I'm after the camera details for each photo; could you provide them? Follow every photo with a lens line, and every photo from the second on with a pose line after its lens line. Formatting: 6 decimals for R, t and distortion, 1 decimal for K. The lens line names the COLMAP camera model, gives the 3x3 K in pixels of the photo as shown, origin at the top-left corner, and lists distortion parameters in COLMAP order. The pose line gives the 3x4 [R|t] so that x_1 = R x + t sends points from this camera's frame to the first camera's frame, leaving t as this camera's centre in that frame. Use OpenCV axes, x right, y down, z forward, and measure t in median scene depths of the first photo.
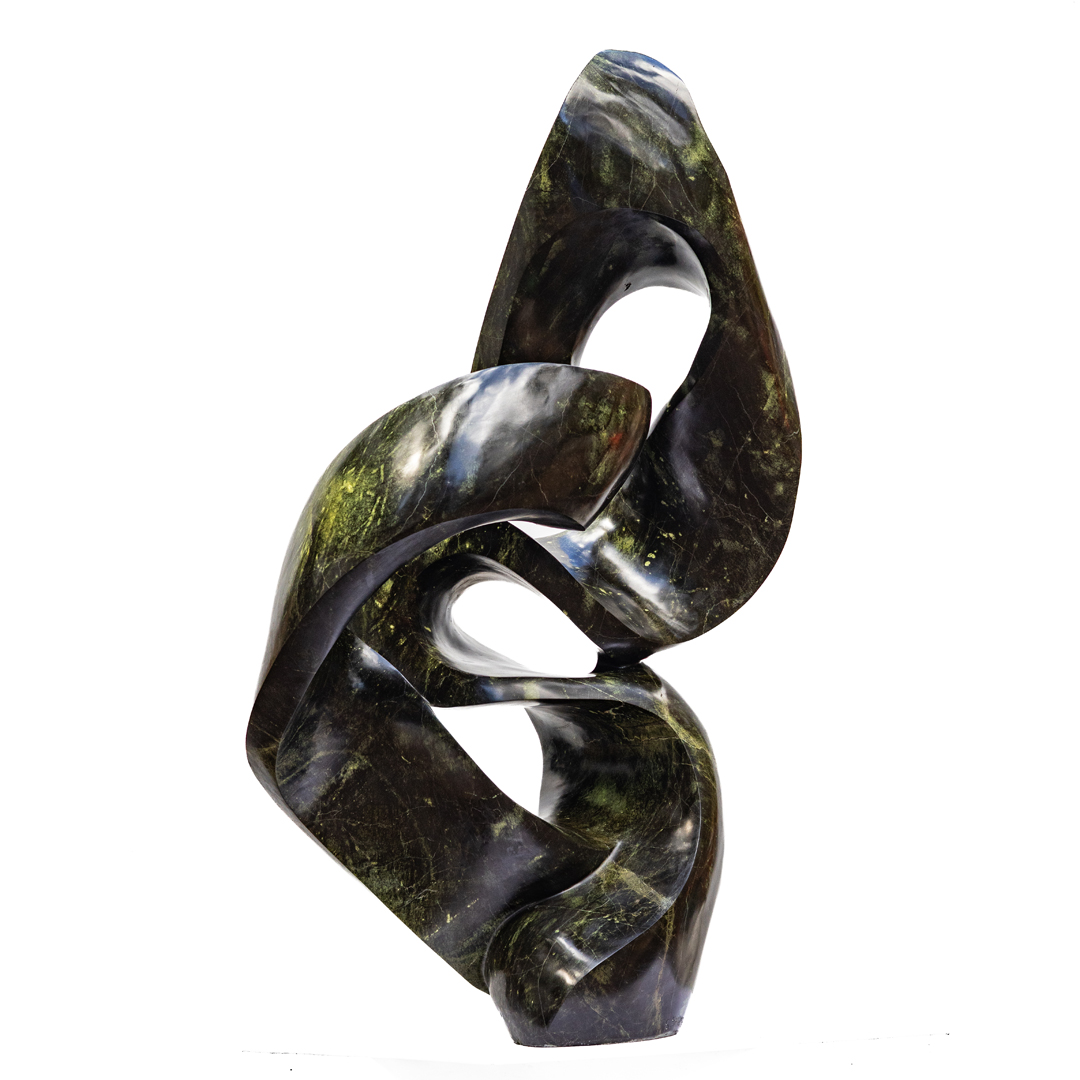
lens RADIAL K [[3247.0, 0, 540.0], [0, 3247.0, 547.5], [0, 0, 1]] dist [0.320292, 0.000000]
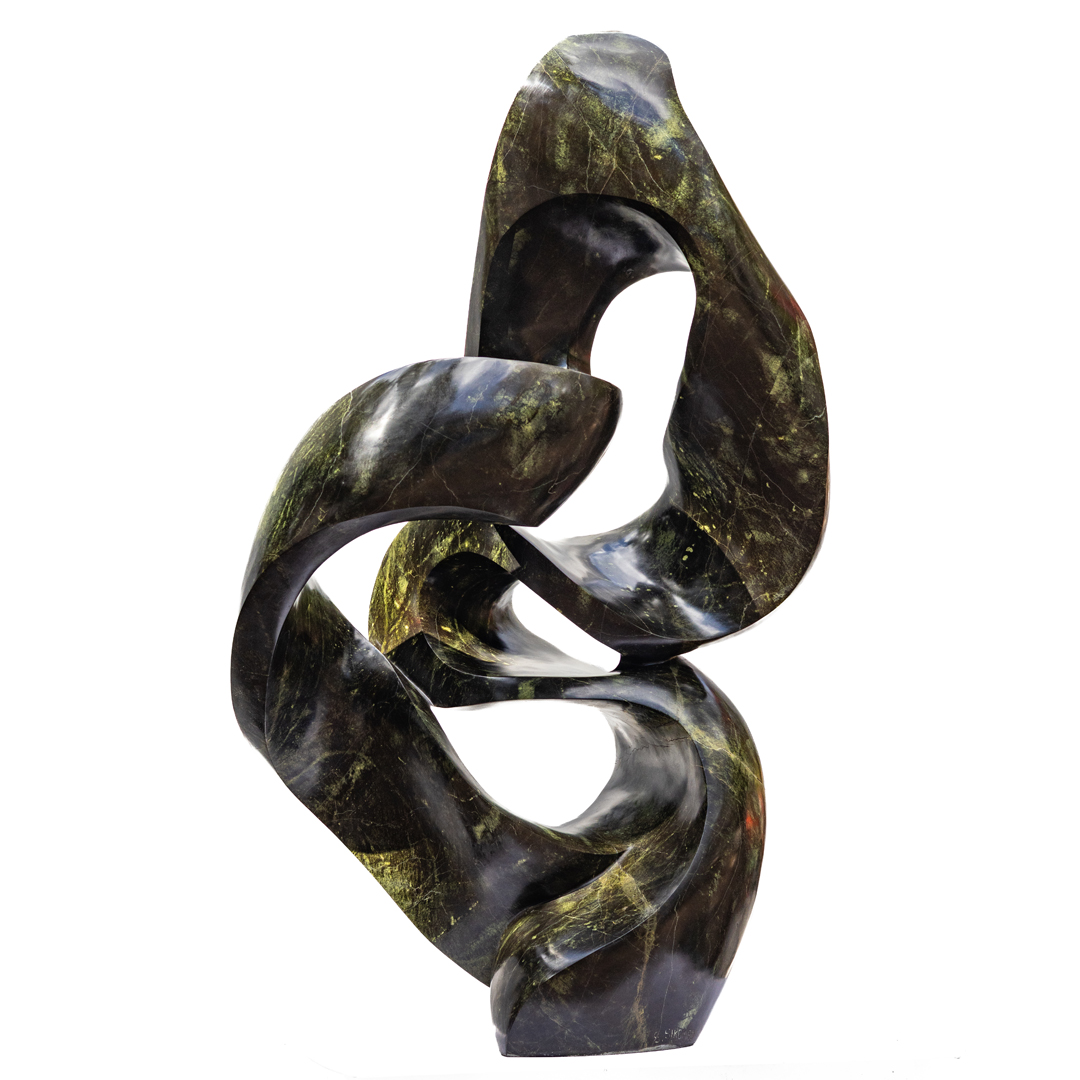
lens RADIAL K [[2869.6, 0, 540.0], [0, 2869.6, 531.8], [0, 0, 1]] dist [0.256713, 0.000000]
pose [[0.916699, -0.026110, -0.398725, 0.349489], [0.024727, 0.999657, -0.008611, 0.003629], [0.398813, -0.001965, 0.917030, 0.206002]]
